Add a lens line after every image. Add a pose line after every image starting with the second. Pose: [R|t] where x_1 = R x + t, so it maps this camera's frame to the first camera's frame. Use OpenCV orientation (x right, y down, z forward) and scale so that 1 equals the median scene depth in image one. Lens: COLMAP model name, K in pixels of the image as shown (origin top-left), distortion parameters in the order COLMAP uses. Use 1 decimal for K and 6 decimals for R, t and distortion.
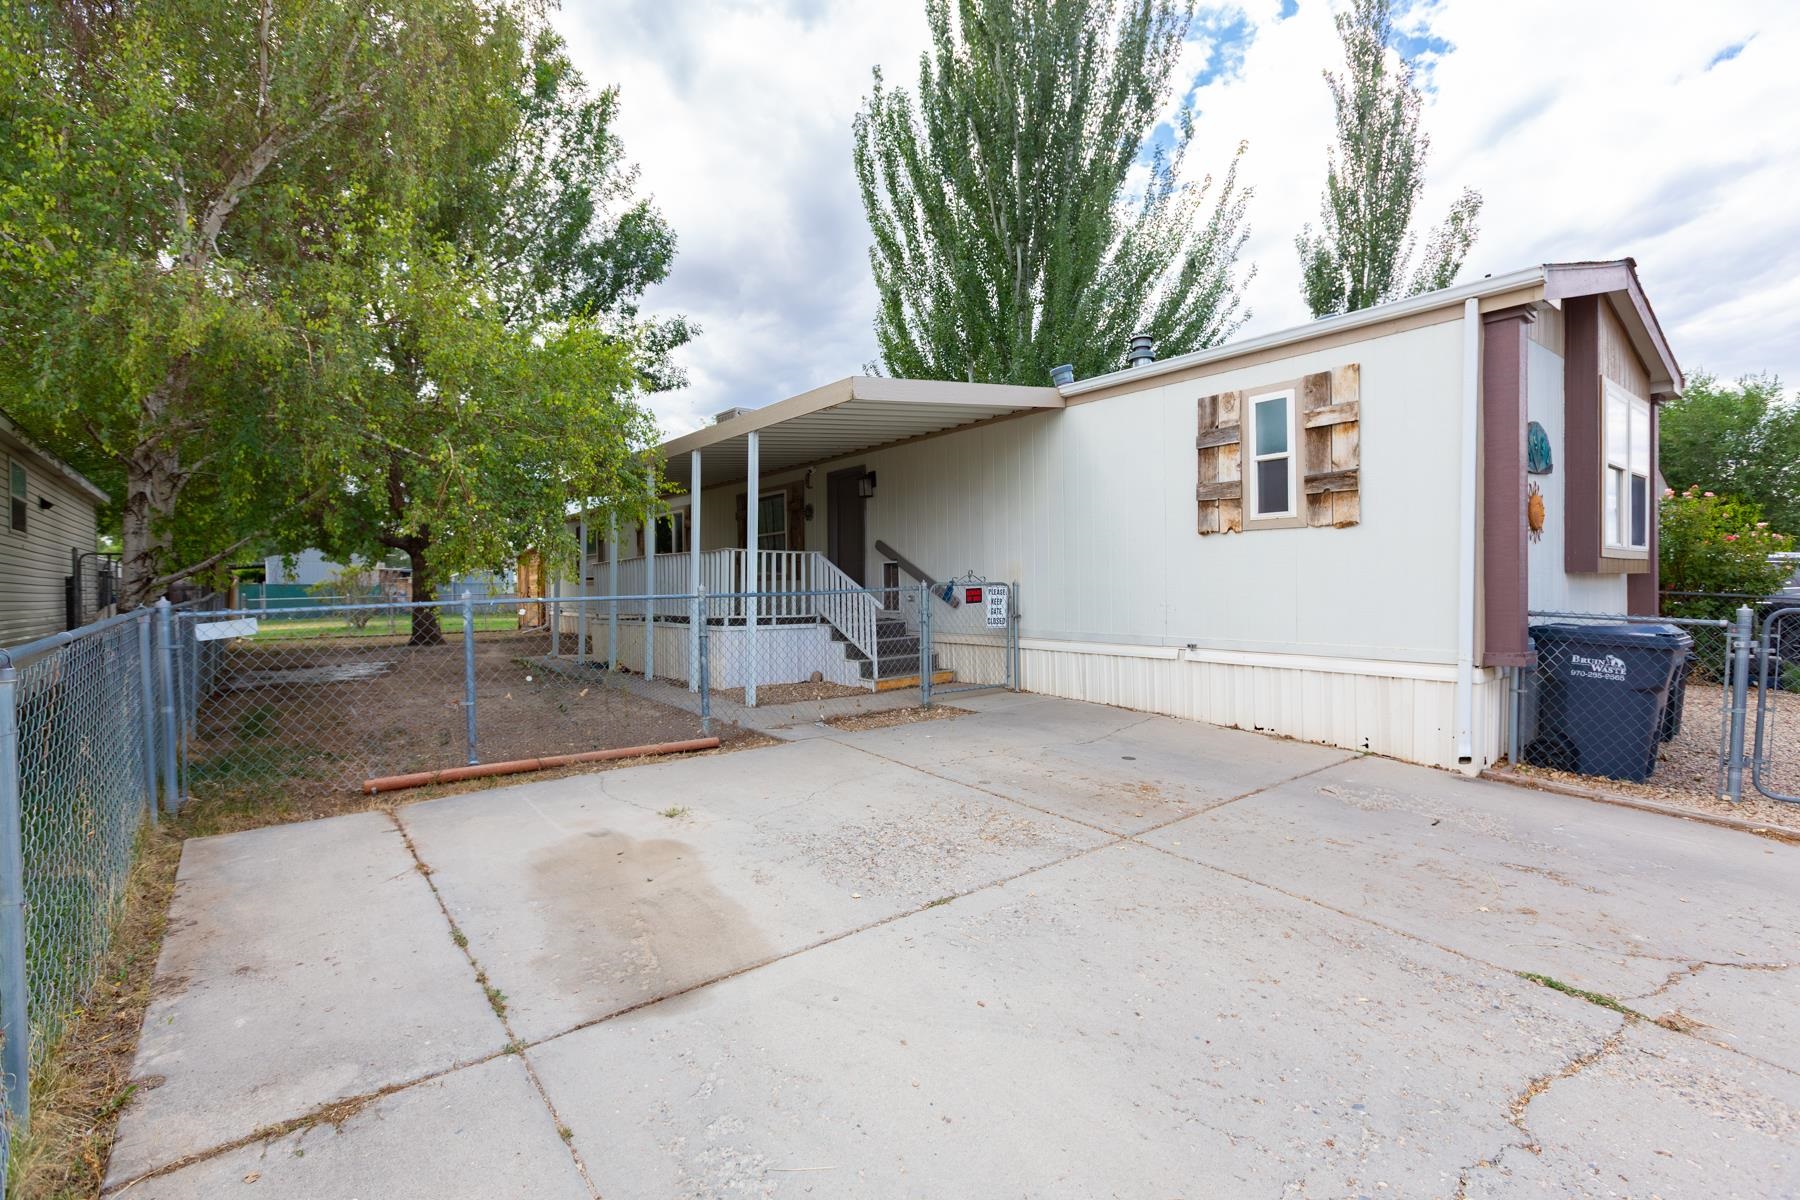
lens RADIAL K [[766.0, 0, 841.9], [0, 766.0, 588.5], [0, 0, 1]] dist [0.004247, -0.000820]
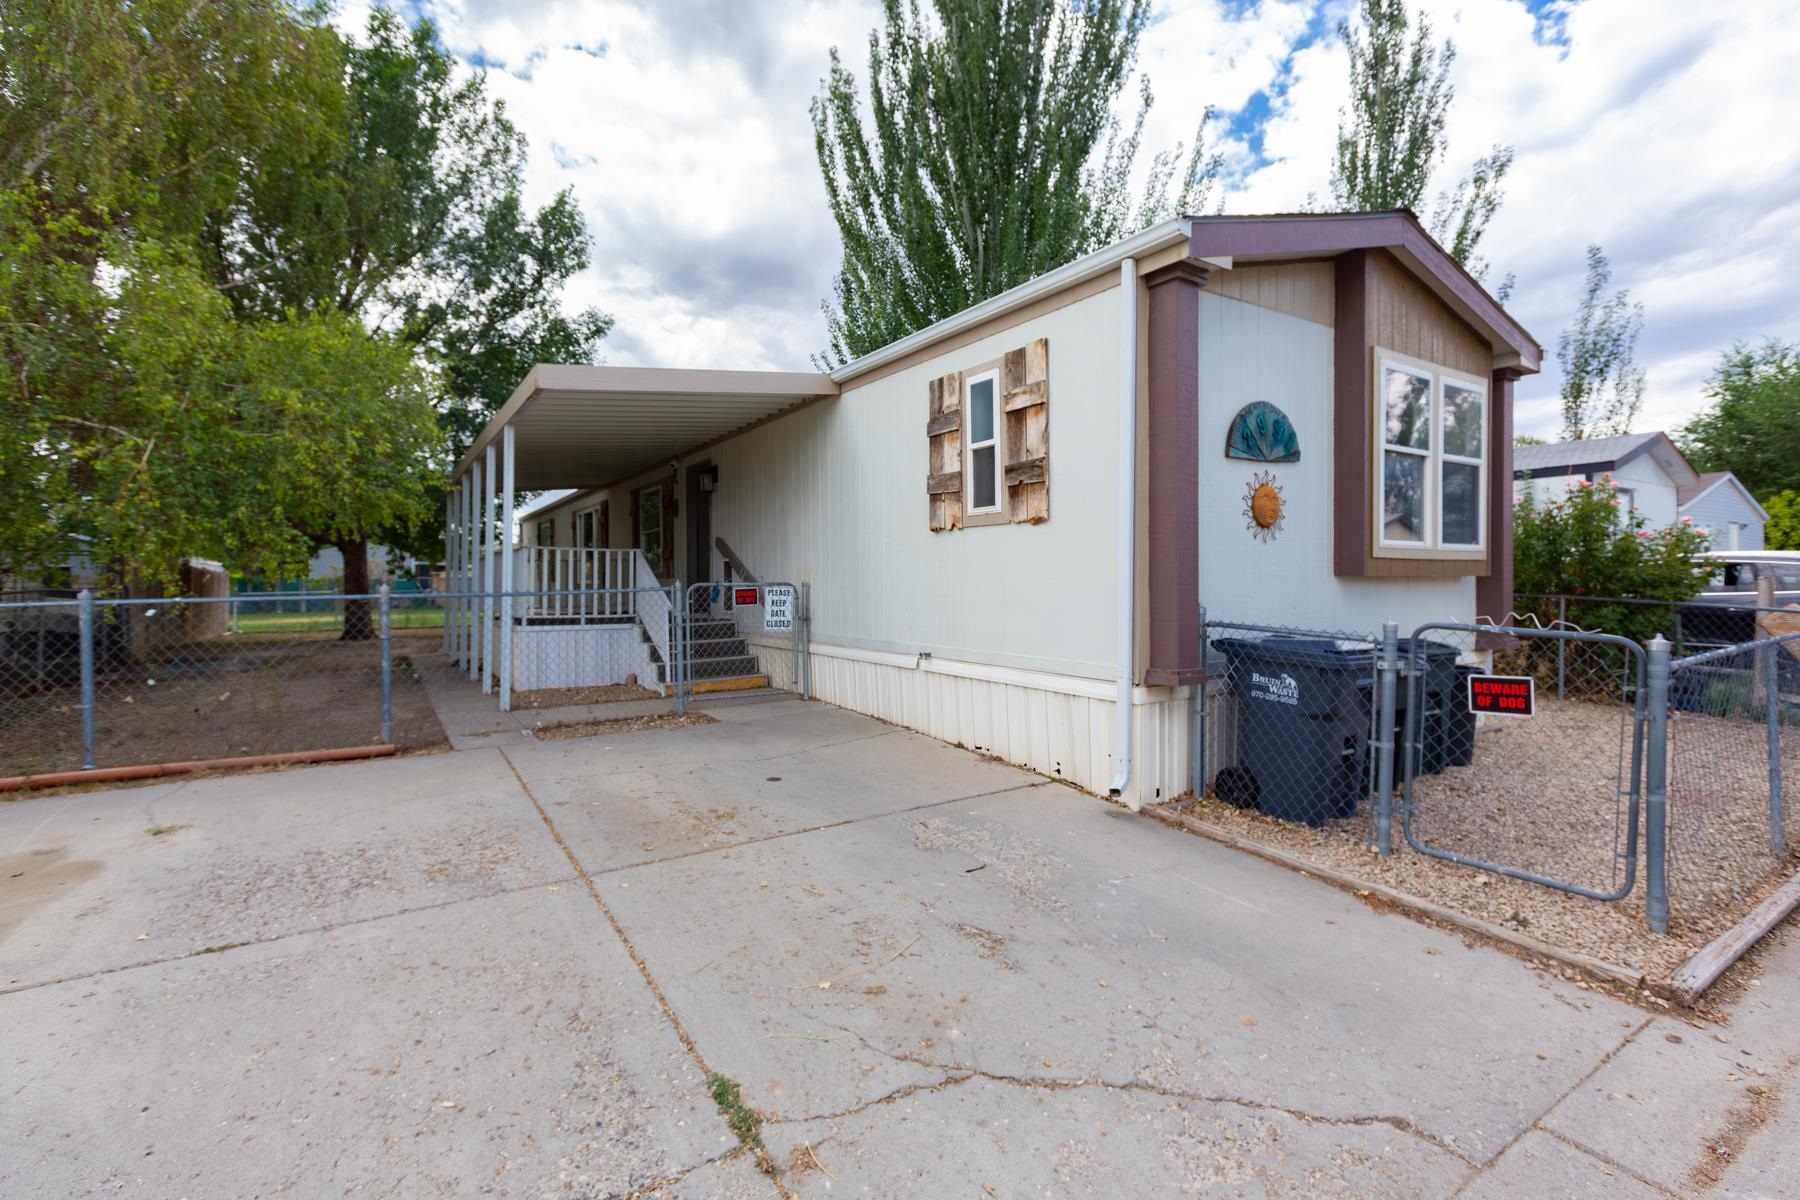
lens RADIAL K [[766.0, 0, 858.8], [0, 766.0, 593.4], [0, 0, 1]] dist [0.004247, -0.000820]
pose [[0.996302, 0.005470, -0.085749, 0.495582], [-0.004470, 0.999920, 0.011846, -0.008541], [0.085806, -0.011419, 0.996246, 0.096154]]
